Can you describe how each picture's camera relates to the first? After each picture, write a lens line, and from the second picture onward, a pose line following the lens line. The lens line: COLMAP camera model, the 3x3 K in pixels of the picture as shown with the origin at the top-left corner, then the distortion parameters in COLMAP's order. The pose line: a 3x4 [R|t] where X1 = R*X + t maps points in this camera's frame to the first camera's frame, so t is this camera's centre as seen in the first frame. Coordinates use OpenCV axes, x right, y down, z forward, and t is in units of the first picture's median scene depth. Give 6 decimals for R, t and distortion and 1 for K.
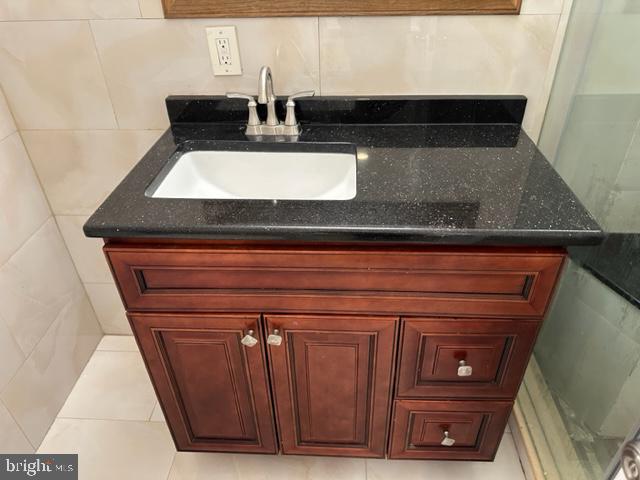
lens RADIAL K [[461.5, 0, 325.2], [0, 461.5, 239.4], [0, 0, 1]] dist [0.060049, -0.067606]
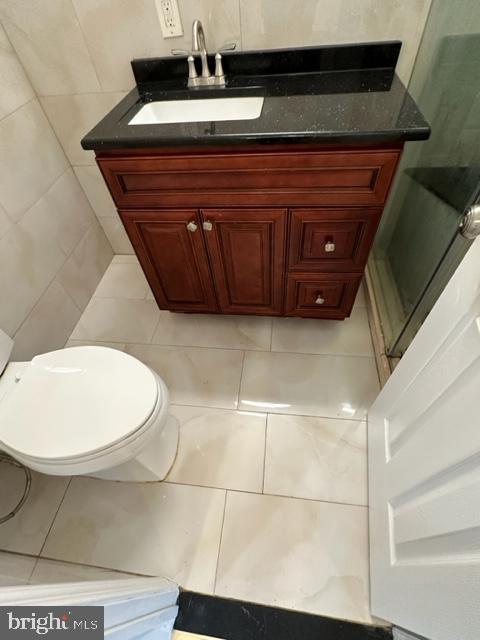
lens RADIAL K [[315.0, 0, 237.8], [0, 315.0, 321.4], [0, 0, 1]] dist [0.002172, 0.001257]
pose [[0.995390, 0.019414, -0.093923, 0.085728], [0.008266, 0.958289, 0.285682, 0.190718], [0.095552, -0.285142, 0.953711, -0.093477]]
